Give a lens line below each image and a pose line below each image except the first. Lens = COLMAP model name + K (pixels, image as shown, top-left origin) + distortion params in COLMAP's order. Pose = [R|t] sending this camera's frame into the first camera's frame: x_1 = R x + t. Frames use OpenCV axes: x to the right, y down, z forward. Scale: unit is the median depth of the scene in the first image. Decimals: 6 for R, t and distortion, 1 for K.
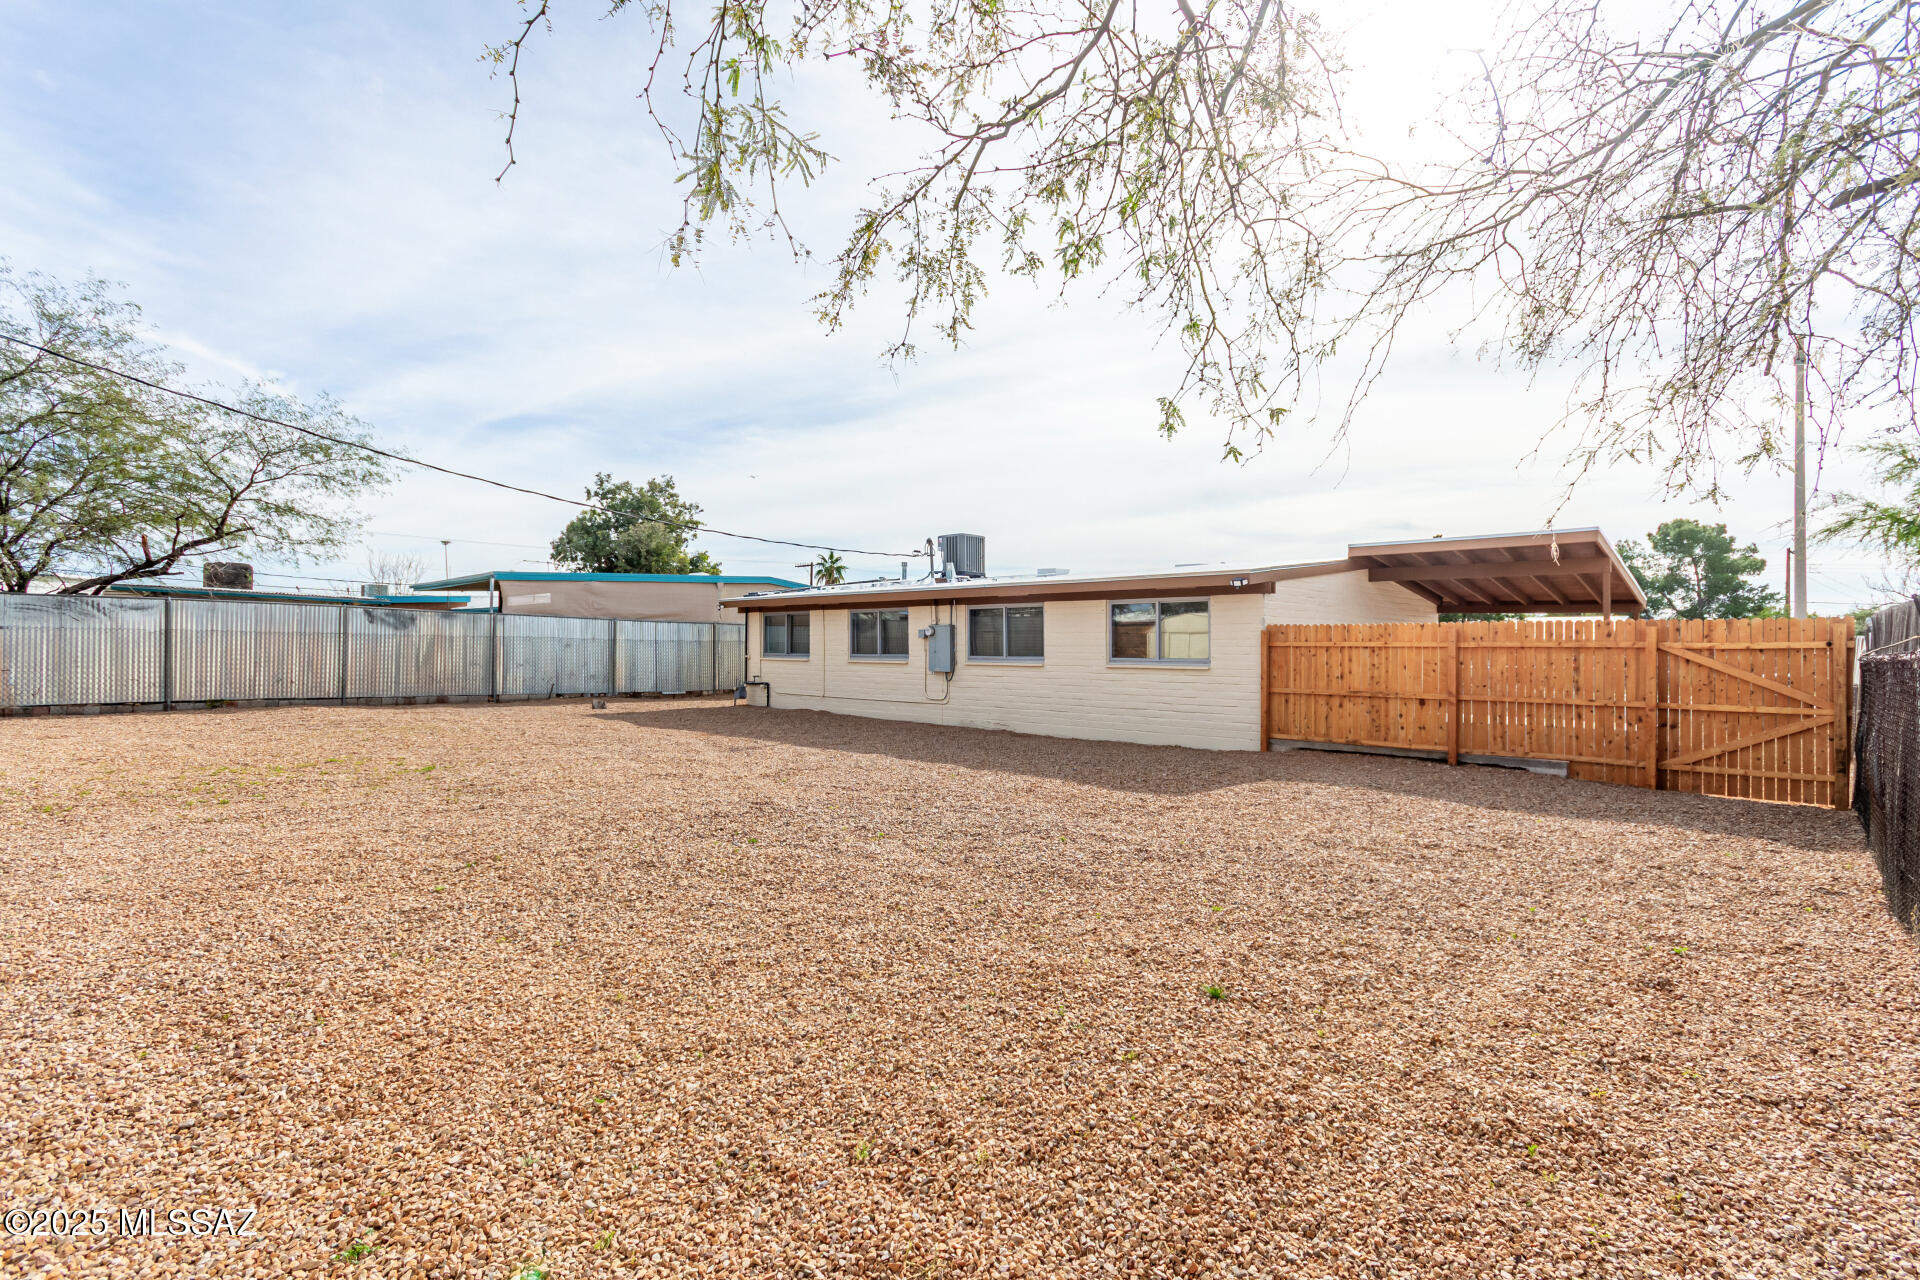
lens RADIAL K [[875.0, 0, 959.1], [0, 875.0, 639.0], [0, 0, 1]] dist [-0.003992, -0.000087]
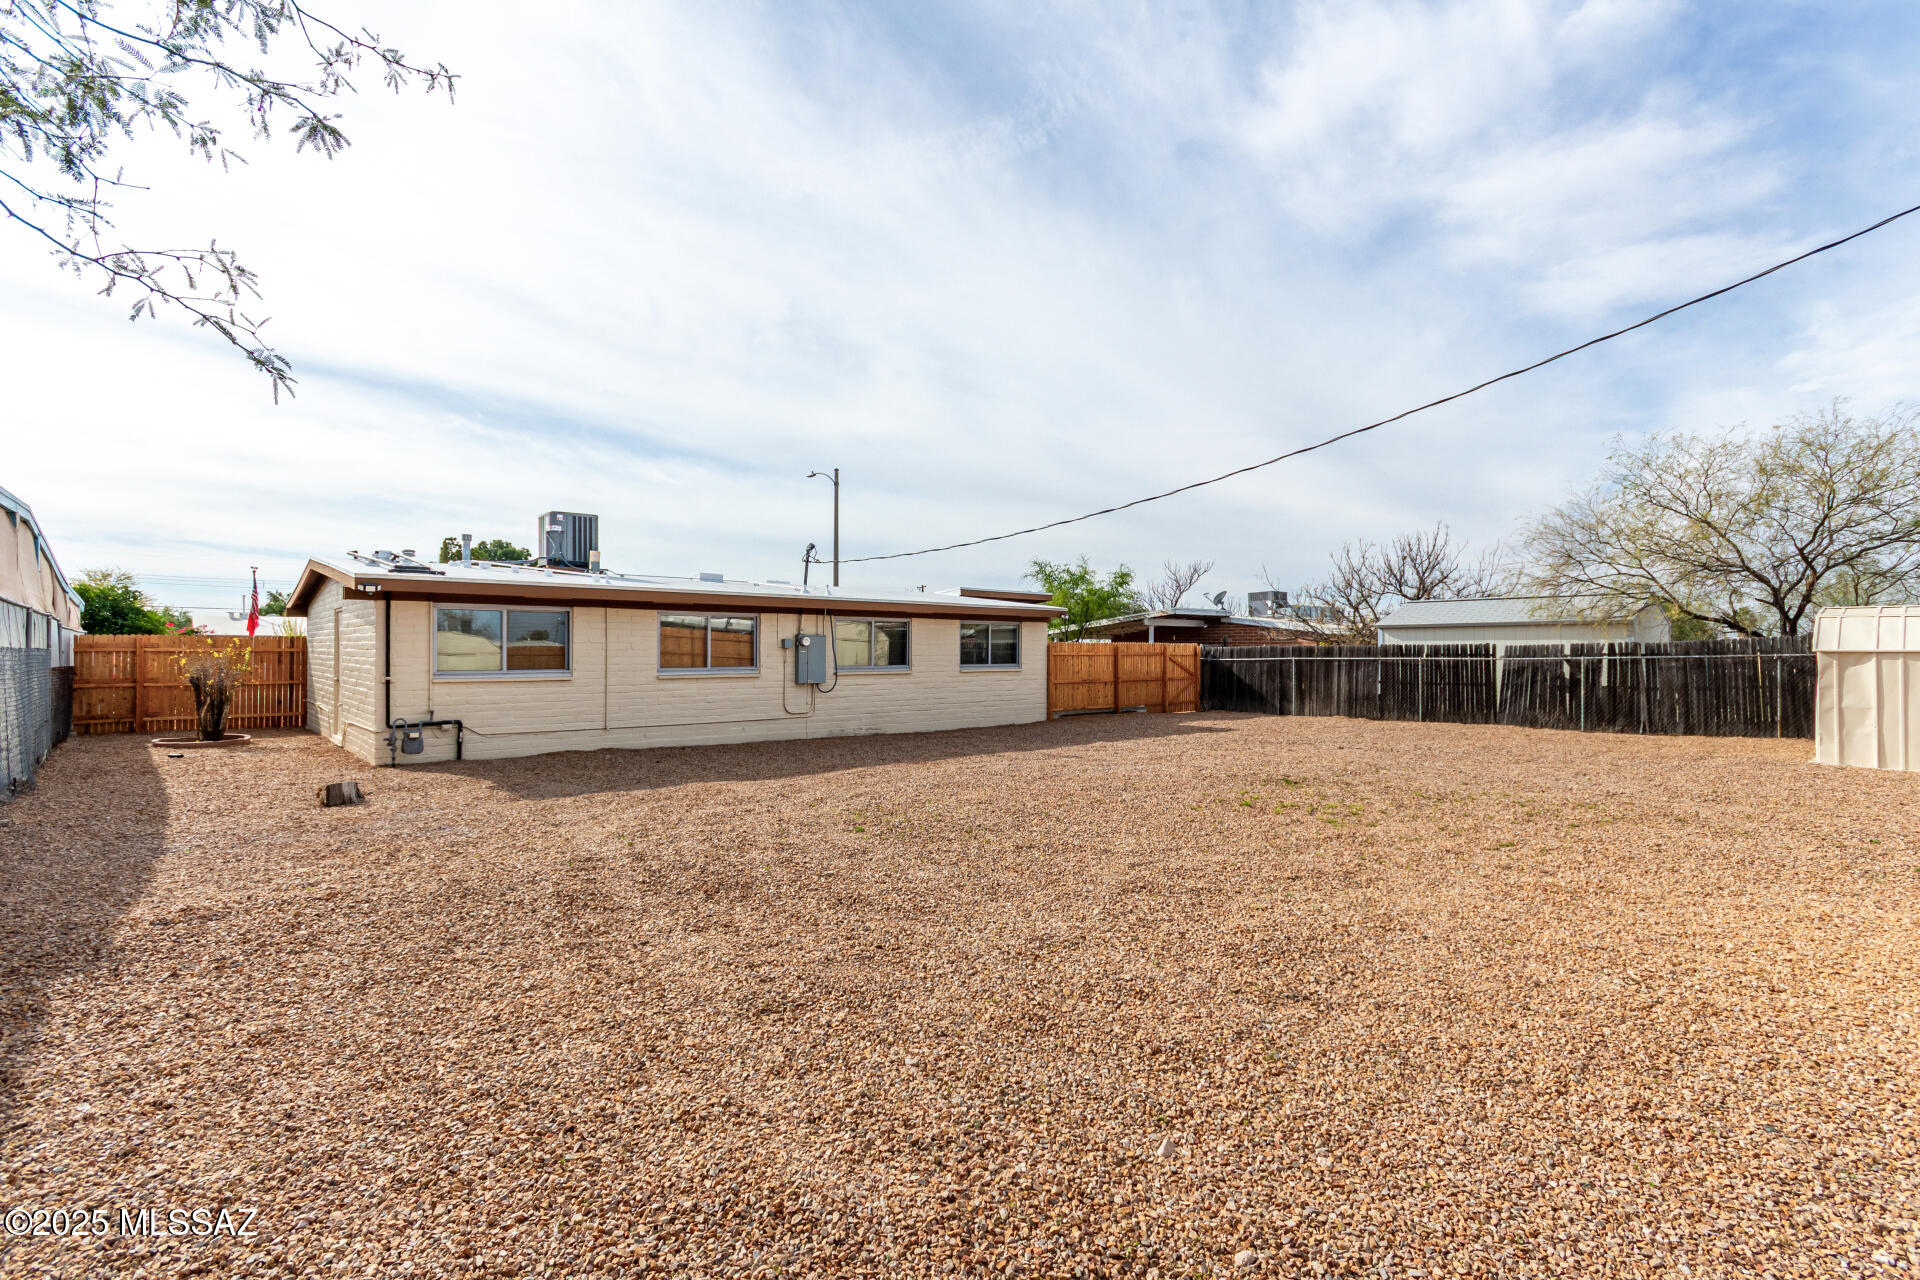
lens RADIAL K [[875.0, 0, 959.3], [0, 875.0, 649.0], [0, 0, 1]] dist [-0.003992, -0.000087]
pose [[0.146826, 0.001674, 0.989161, -0.935722], [-0.002322, 0.999996, -0.001348, 0.000582], [-0.989160, -0.002099, 0.146829, 0.684913]]
